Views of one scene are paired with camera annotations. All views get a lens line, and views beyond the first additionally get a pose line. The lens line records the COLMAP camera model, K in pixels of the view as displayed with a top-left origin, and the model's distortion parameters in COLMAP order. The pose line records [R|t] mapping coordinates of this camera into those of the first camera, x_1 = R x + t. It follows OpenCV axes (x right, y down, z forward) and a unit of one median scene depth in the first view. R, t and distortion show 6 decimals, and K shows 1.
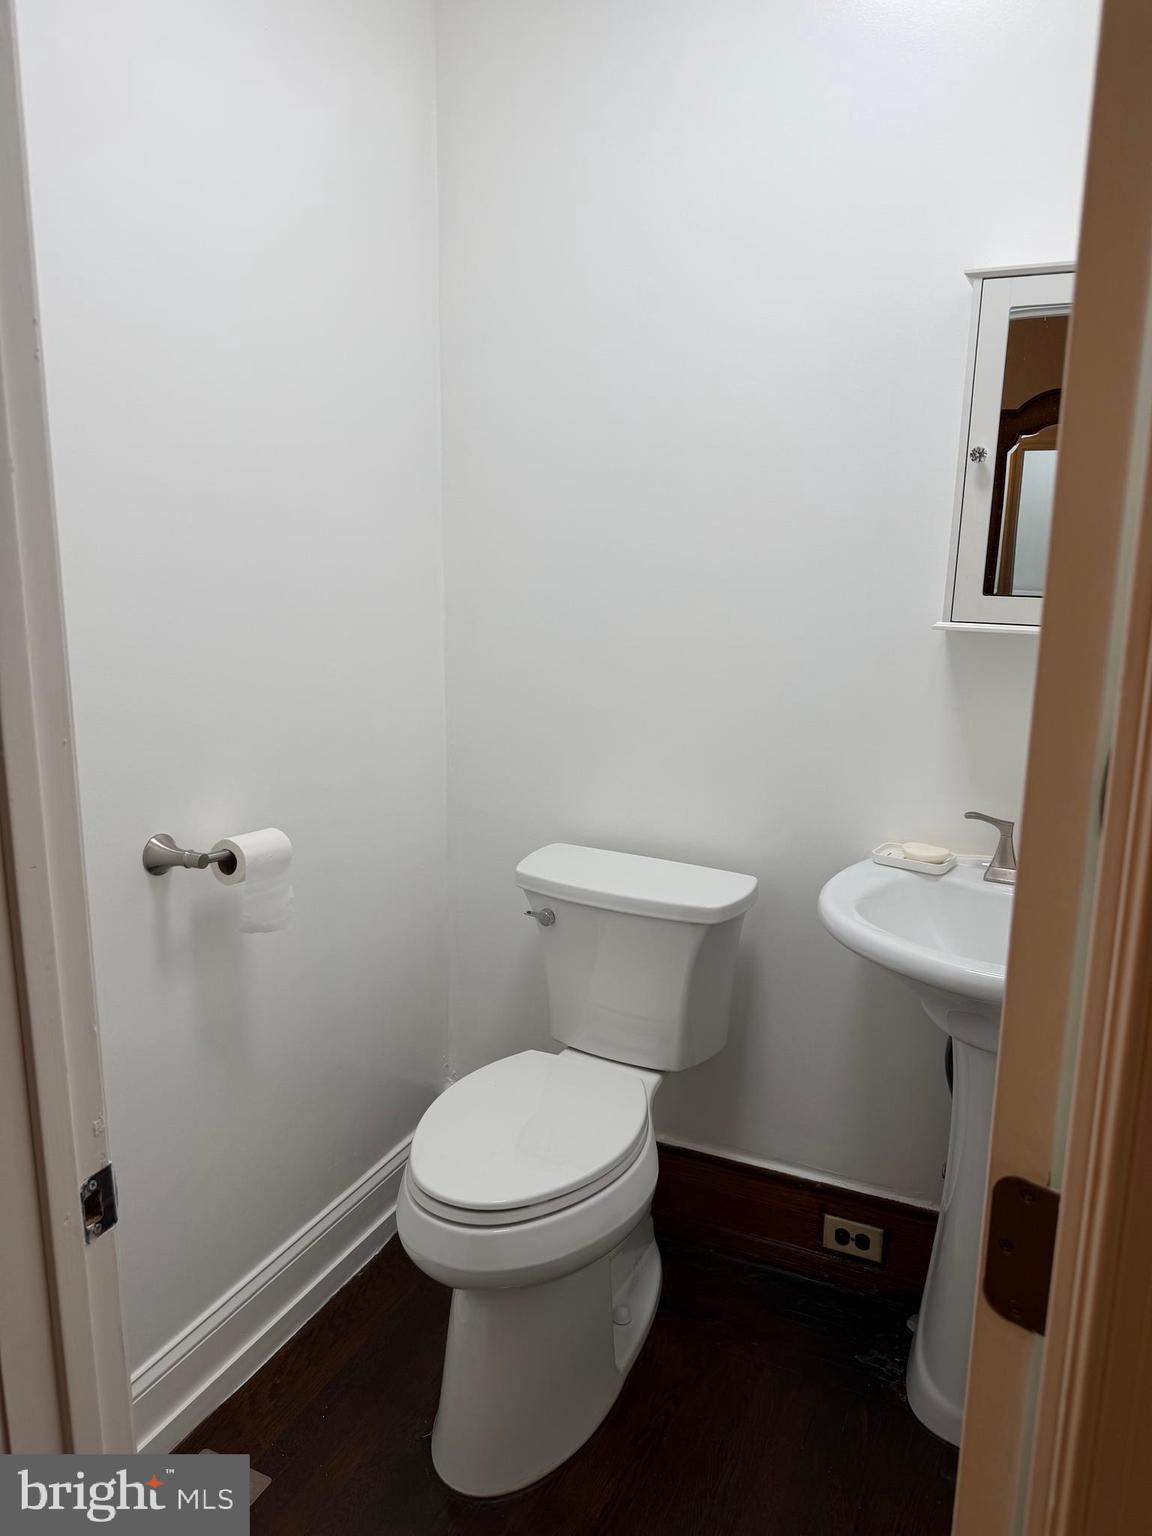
lens RADIAL K [[1069.7, 0, 576.0], [0, 1069.7, 768.0], [0, 0, 1]] dist [-0.039994, 0.004592]
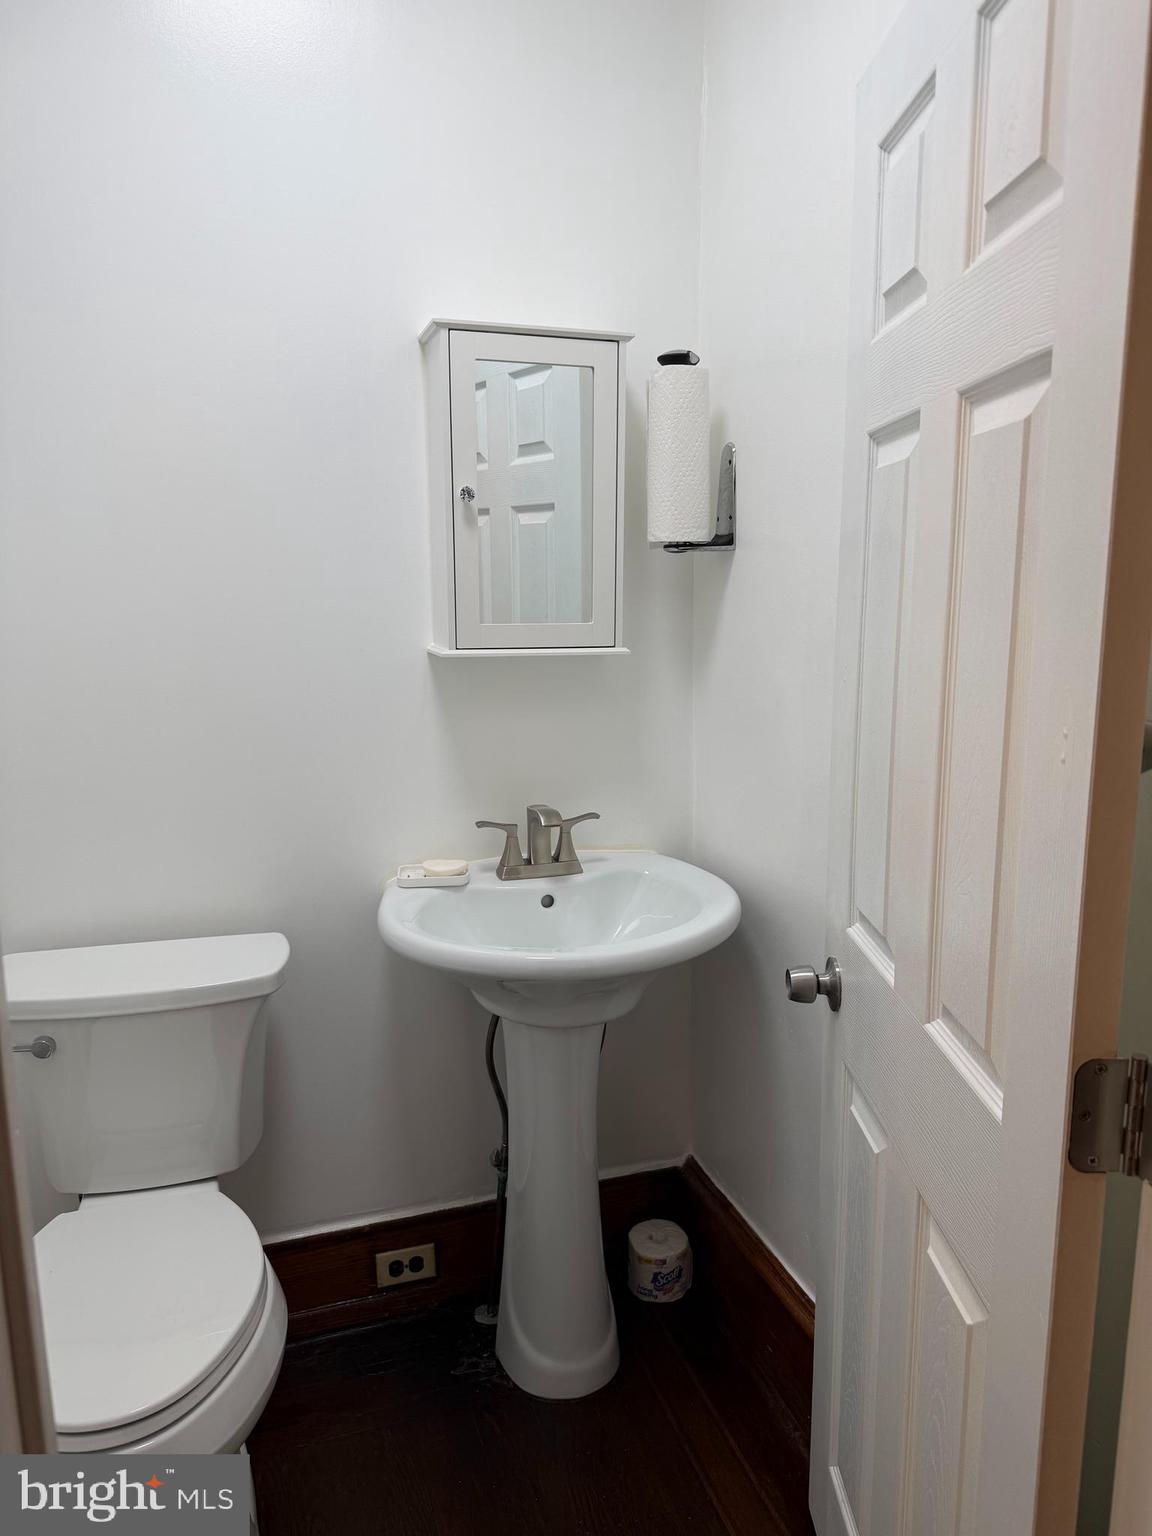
lens RADIAL K [[1069.7, 0, 576.0], [0, 1069.7, 768.0], [0, 0, 1]] dist [-0.039994, 0.004592]
pose [[0.703486, -0.142253, 0.696327, -0.275960], [0.157947, 0.986555, 0.041973, -0.036728], [-0.692936, 0.080455, 0.716496, 0.150112]]
